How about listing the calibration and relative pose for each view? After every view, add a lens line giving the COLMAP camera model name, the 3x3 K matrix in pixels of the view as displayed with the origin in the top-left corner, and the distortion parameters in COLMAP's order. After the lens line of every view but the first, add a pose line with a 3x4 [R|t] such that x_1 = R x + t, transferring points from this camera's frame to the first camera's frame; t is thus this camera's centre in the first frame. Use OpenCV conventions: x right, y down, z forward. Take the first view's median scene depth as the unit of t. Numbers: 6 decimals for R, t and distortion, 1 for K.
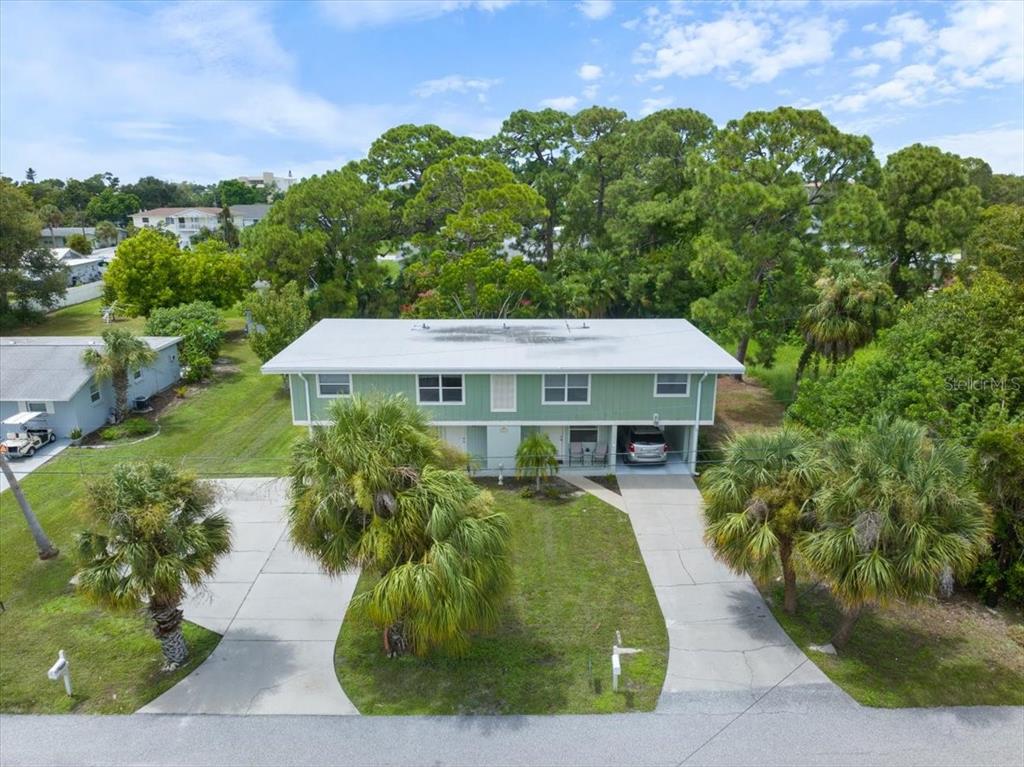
lens RADIAL K [[720.9, 0, 512.0], [0, 720.9, 383.5], [0, 0, 1]] dist [-0.033057, -0.001902]
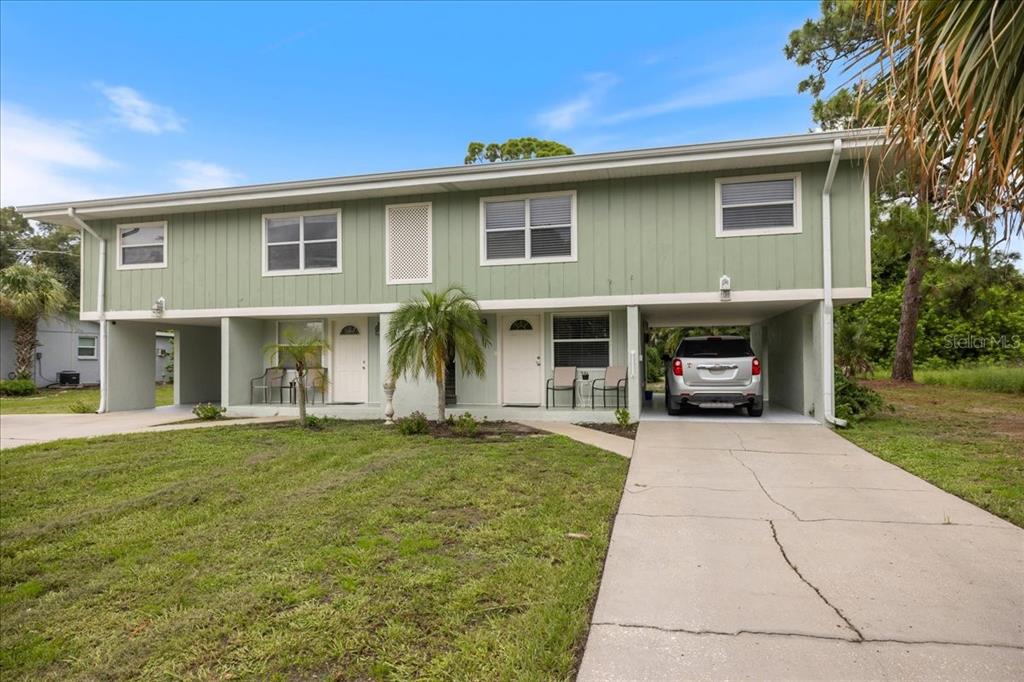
lens RADIAL K [[593.8, 0, 512.0], [0, 593.8, 341.0], [0, 0, 1]] dist [0.002922, 0.000526]
pose [[0.969074, -0.013758, -0.246385, 0.162884], [-0.060740, 0.954427, -0.292197, 0.197362], [0.239177, 0.298126, 0.924075, 0.640513]]
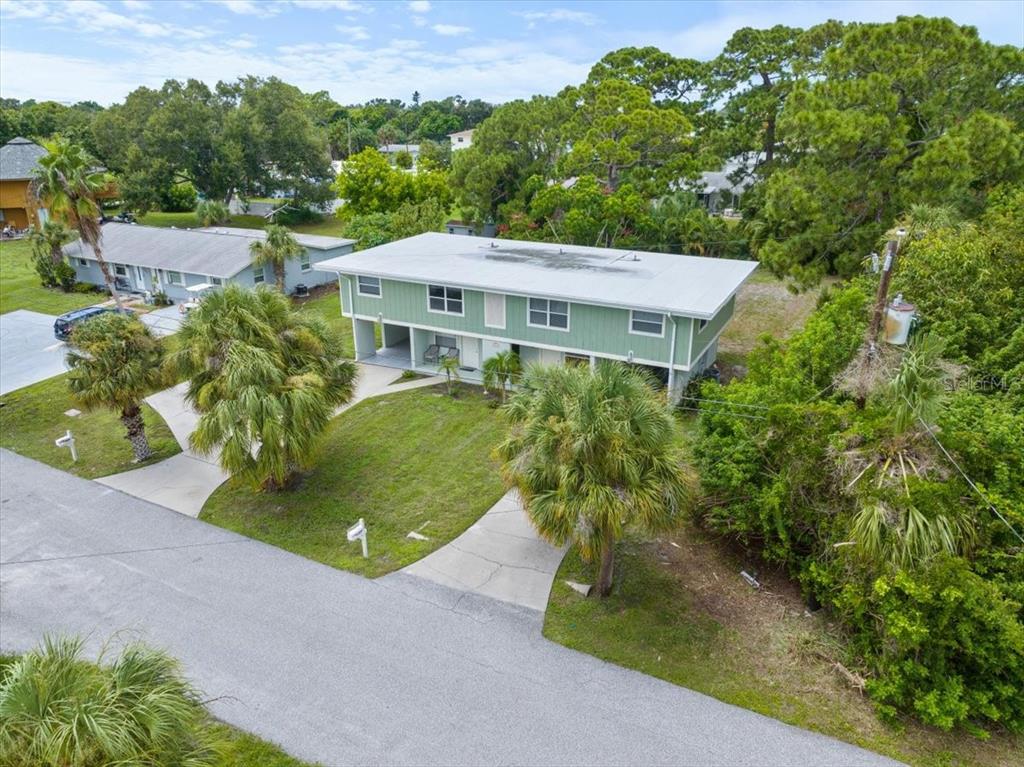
lens RADIAL K [[720.9, 0, 512.0], [0, 720.9, 383.5], [0, 0, 1]] dist [-0.033057, -0.001902]
pose [[0.886252, 0.166563, -0.432219, 0.491086], [-0.124025, 0.984370, 0.125034, -0.016692], [0.446290, -0.057206, 0.893058, 0.043624]]
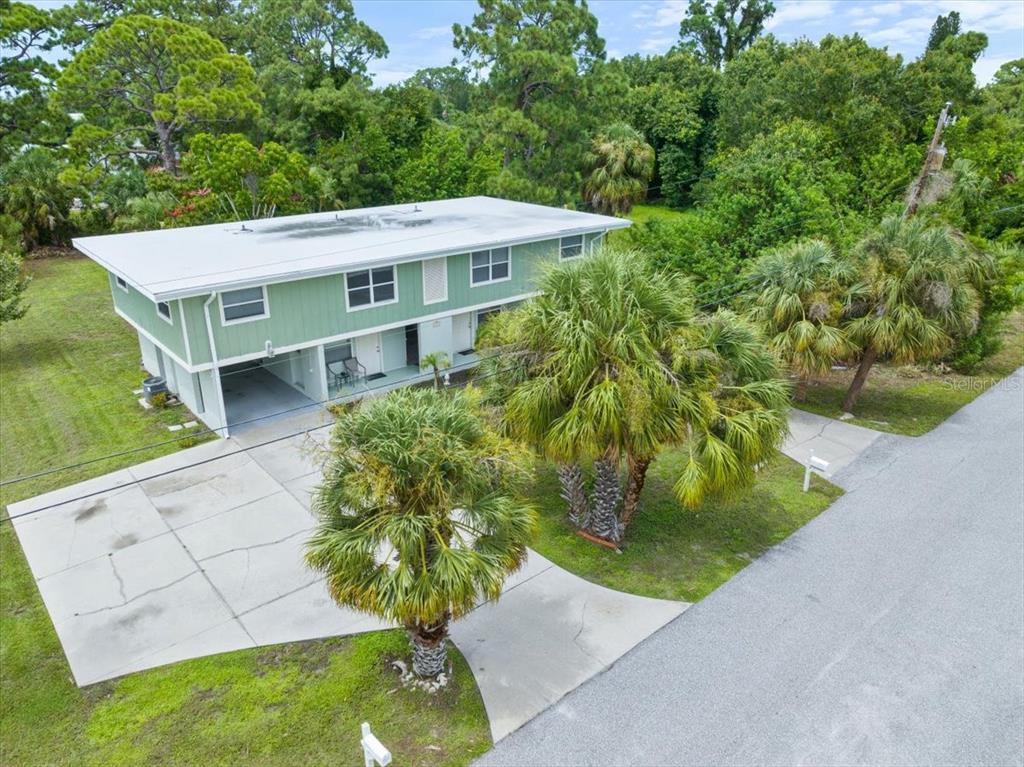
lens RADIAL K [[720.9, 0, 512.0], [0, 720.9, 383.5], [0, 0, 1]] dist [-0.033057, -0.001902]
pose [[0.759859, -0.236125, 0.605689, -0.494043], [0.171940, 0.971522, 0.163038, 0.007977], [-0.626938, -0.019744, 0.778819, 0.260652]]
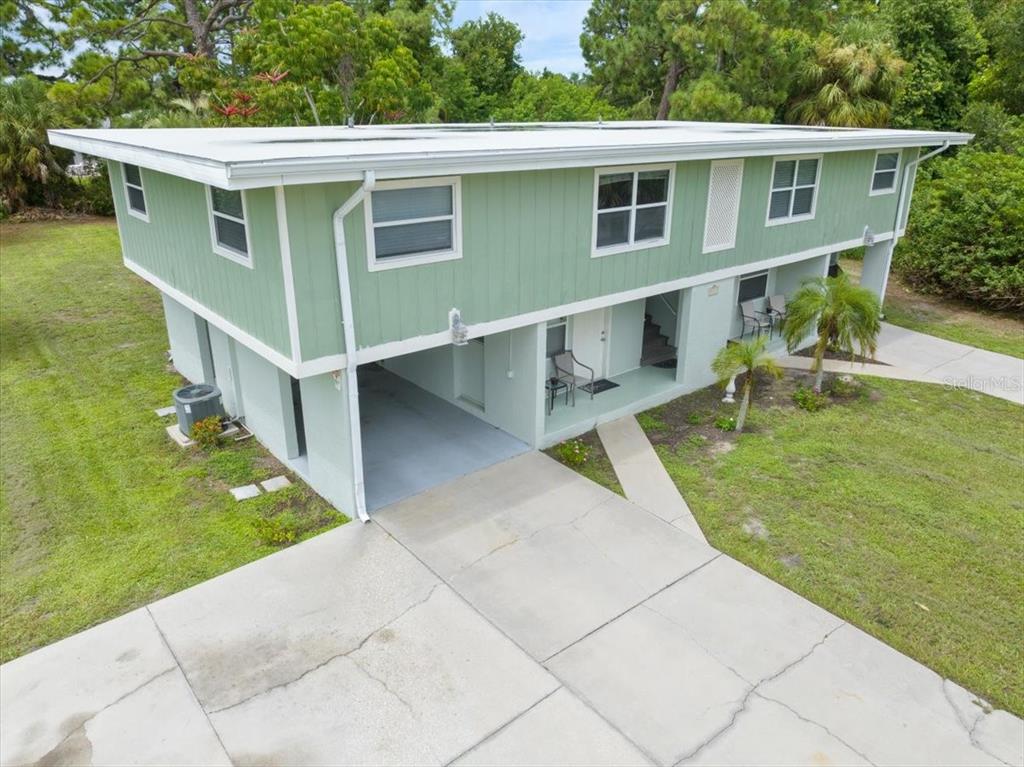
lens RADIAL K [[720.9, 0, 512.0], [0, 720.9, 383.5], [0, 0, 1]] dist [-0.033057, -0.001902]
pose [[0.769500, -0.226417, 0.597164, -0.416591], [0.166661, 0.973838, 0.154476, 0.028872], [-0.616517, -0.019345, 0.787104, 0.712516]]
